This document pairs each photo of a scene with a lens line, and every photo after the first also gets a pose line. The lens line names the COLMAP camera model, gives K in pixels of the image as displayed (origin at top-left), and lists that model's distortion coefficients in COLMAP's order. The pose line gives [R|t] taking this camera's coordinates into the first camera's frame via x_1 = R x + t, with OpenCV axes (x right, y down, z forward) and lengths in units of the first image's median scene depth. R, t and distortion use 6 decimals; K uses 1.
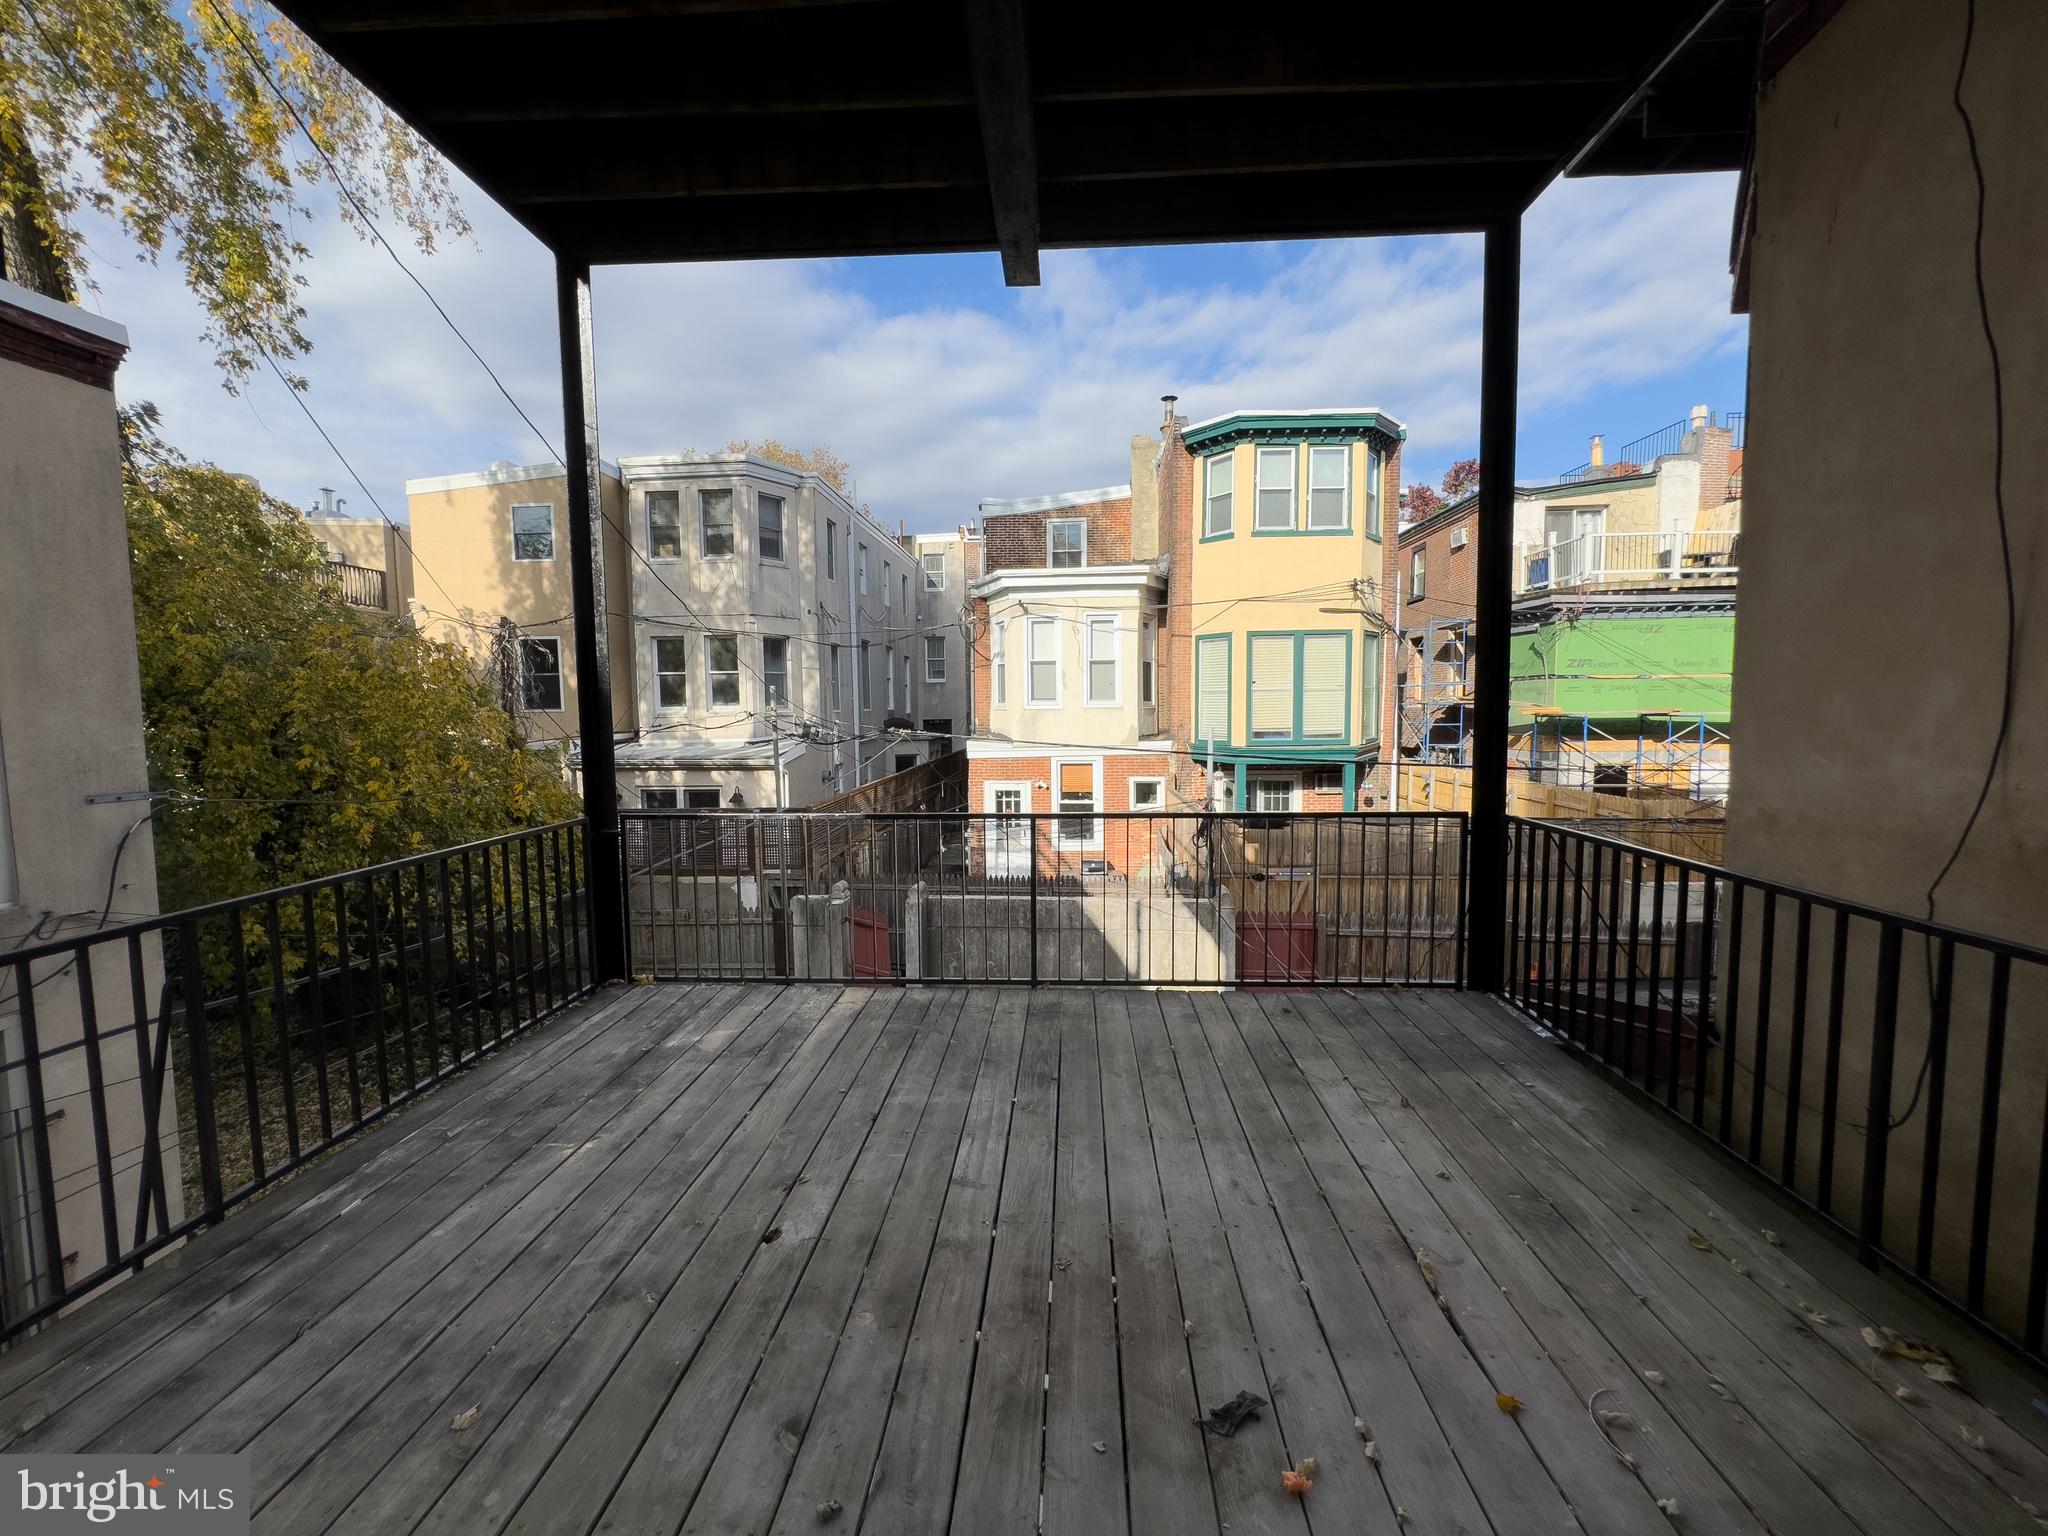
lens RADIAL K [[819.7, 0, 1024.0], [0, 819.7, 768.0], [0, 0, 1]] dist [-0.002449, -0.000138]
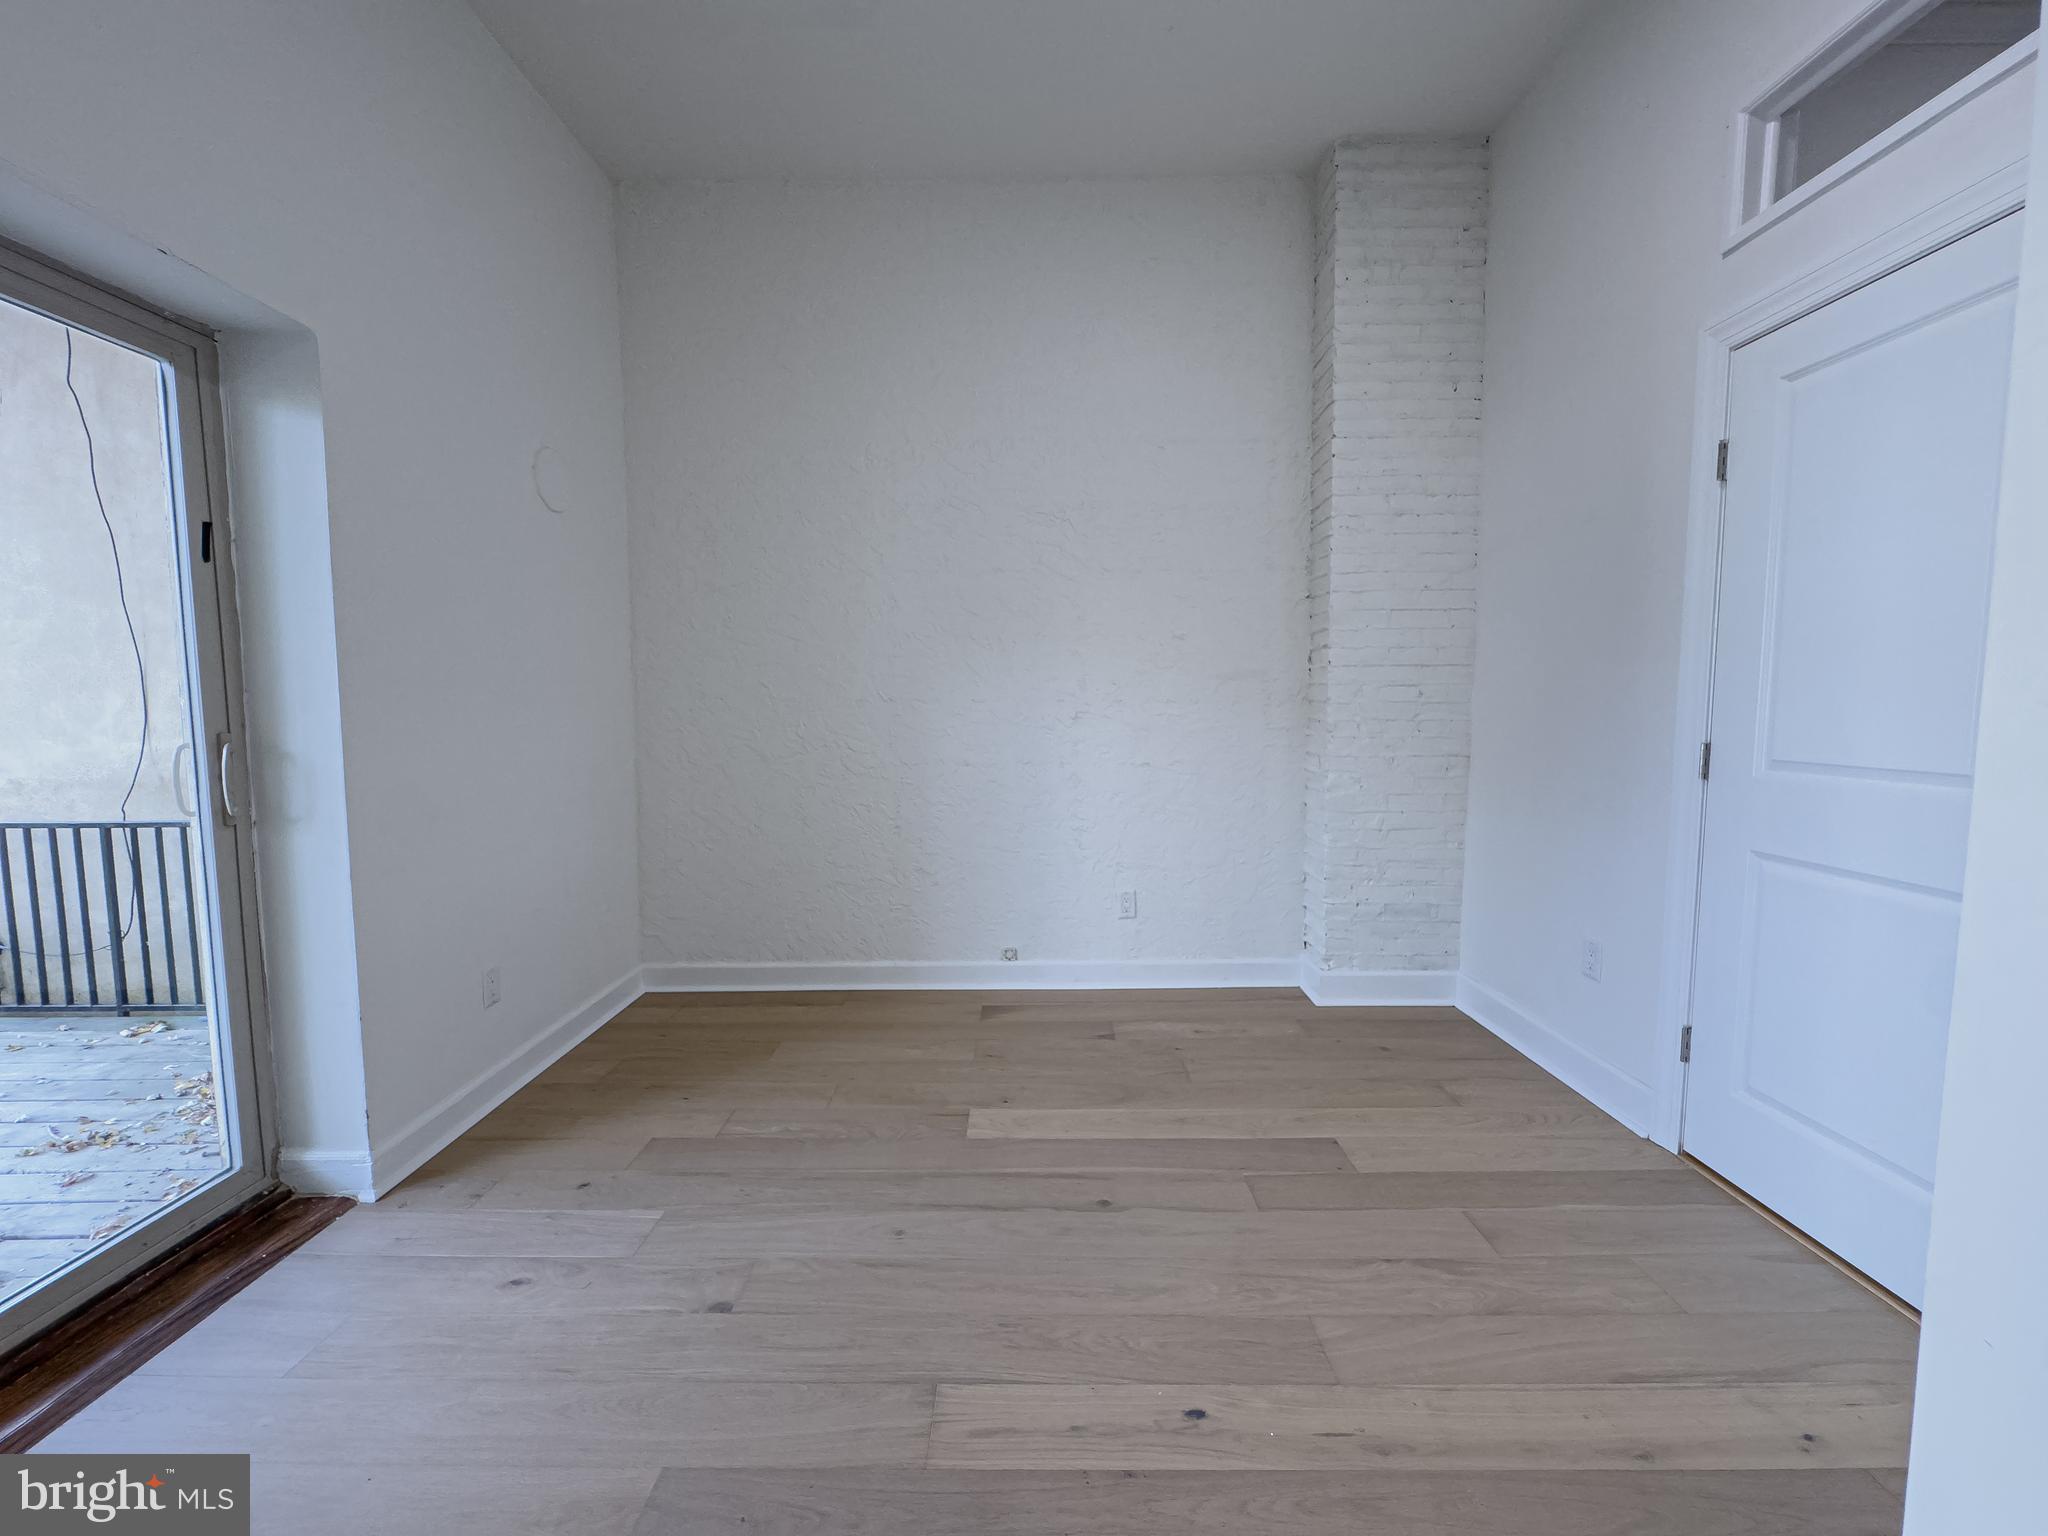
lens RADIAL K [[819.7, 0, 1024.0], [0, 819.7, 768.0], [0, 0, 1]] dist [-0.002449, -0.000138]
pose [[-0.064196, -0.074115, 0.995181, -0.504824], [0.080258, 0.993625, 0.079176, 0.045248], [-0.994705, 0.084954, -0.057839, -0.546350]]
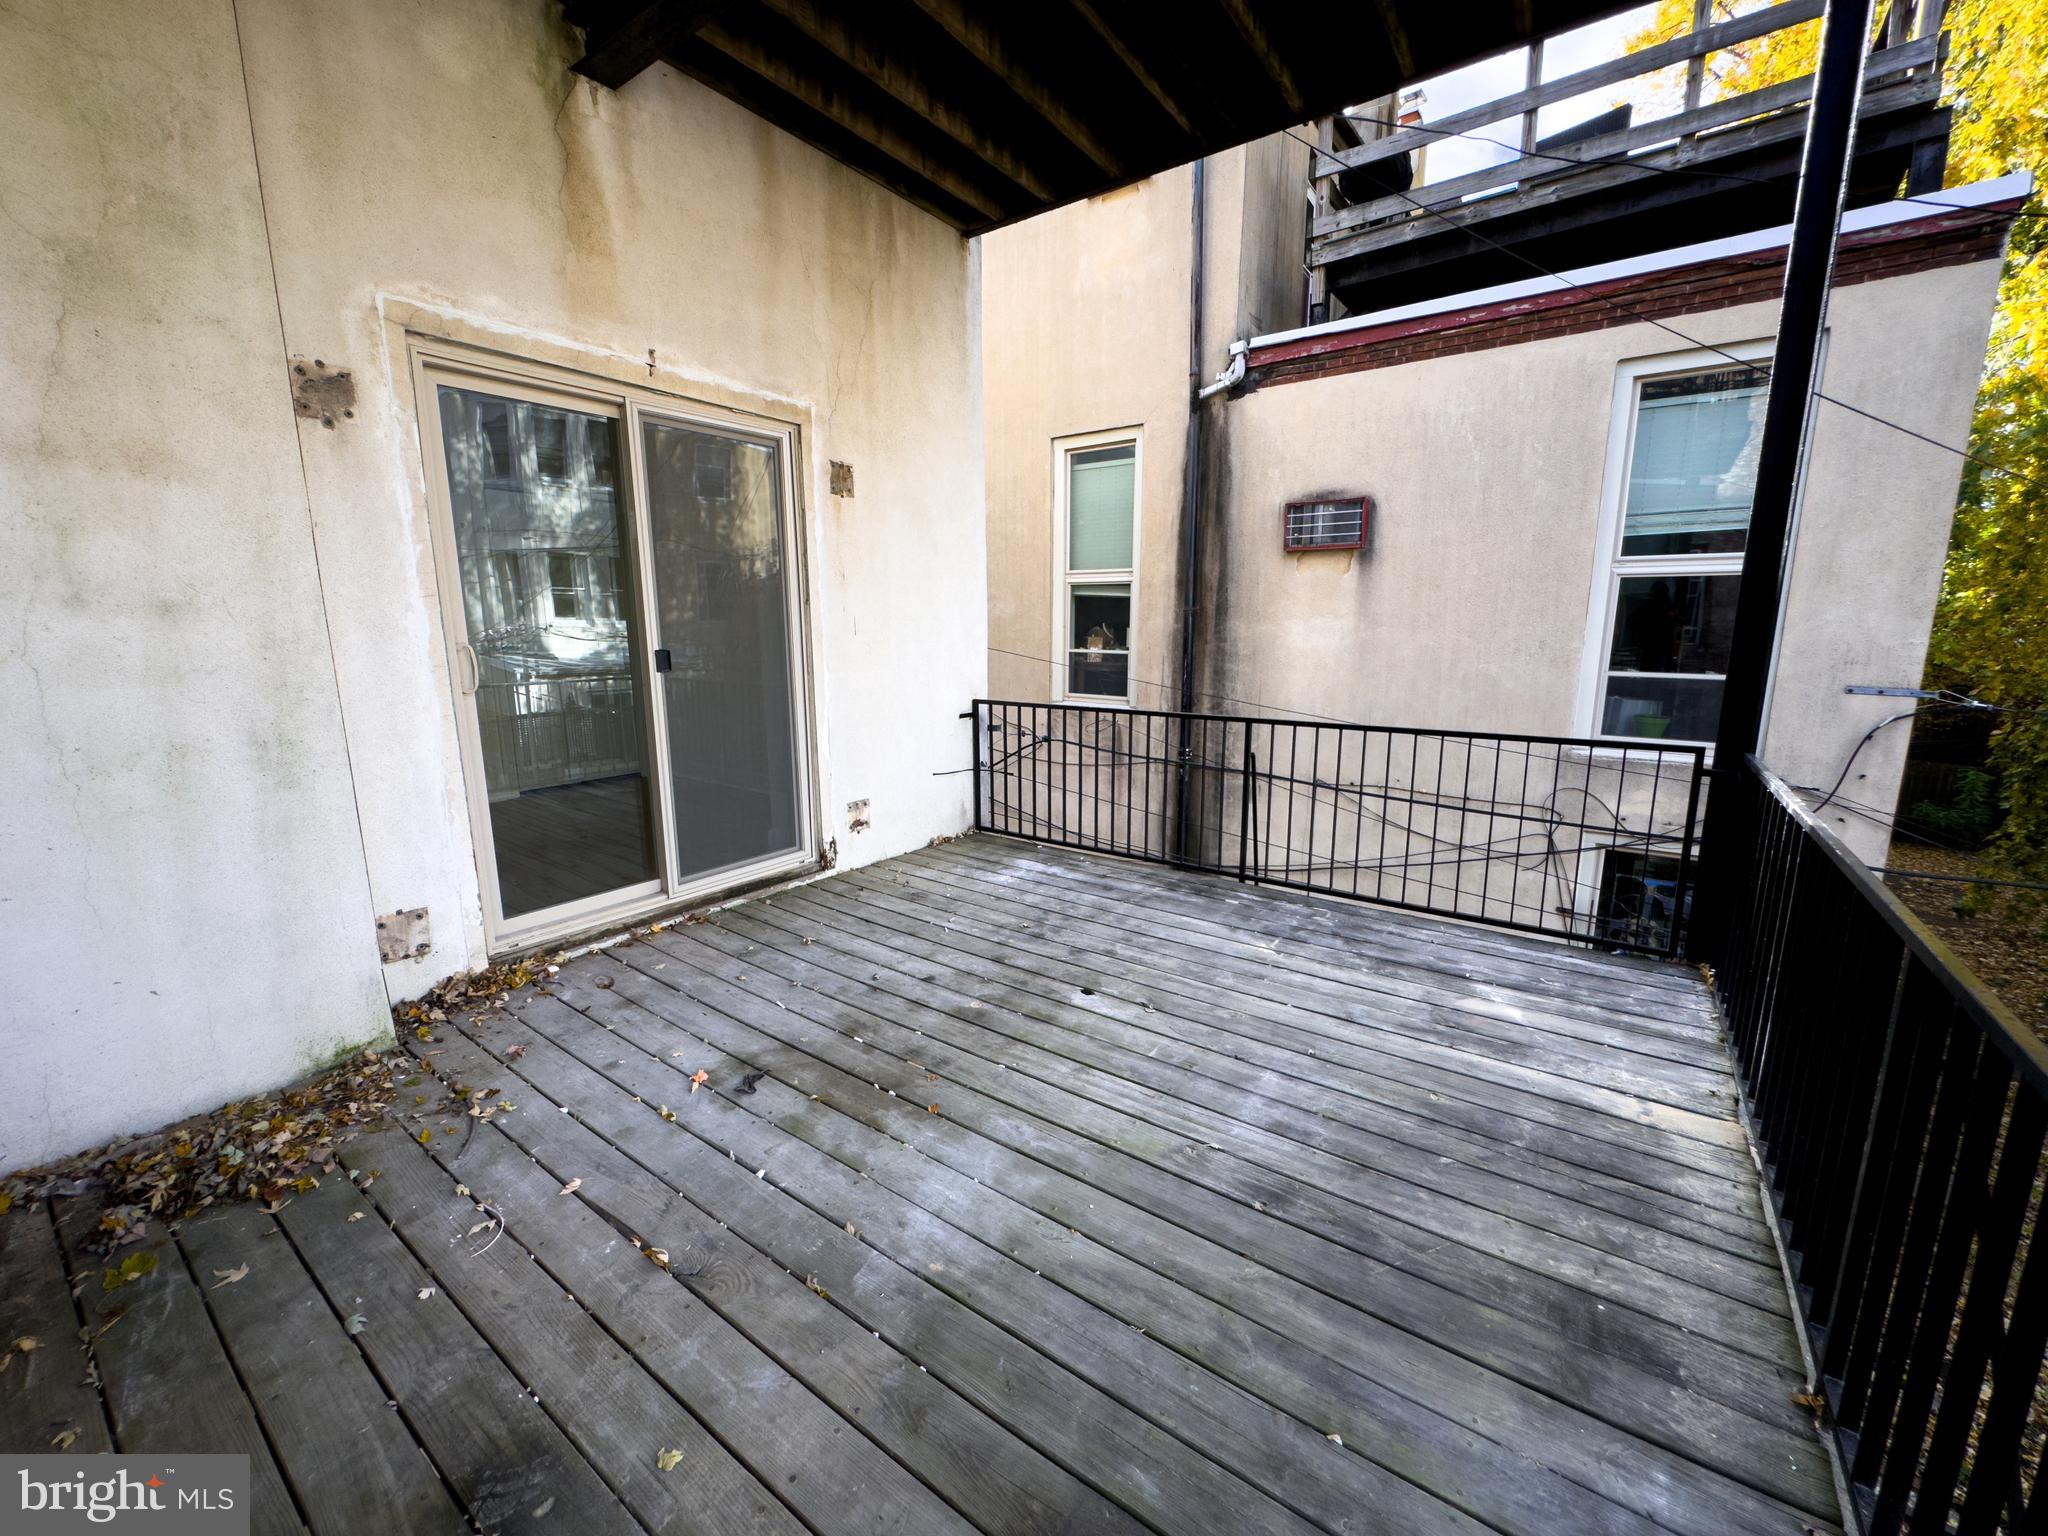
lens RADIAL K [[819.7, 0, 1024.0], [0, 819.7, 768.0], [0, 0, 1]] dist [-0.002449, -0.000138]
pose [[-0.542680, 0.163224, -0.823927, 0.521329], [-0.052344, 0.972458, 0.227125, -0.071393], [0.838307, 0.166384, -0.519190, 0.967016]]
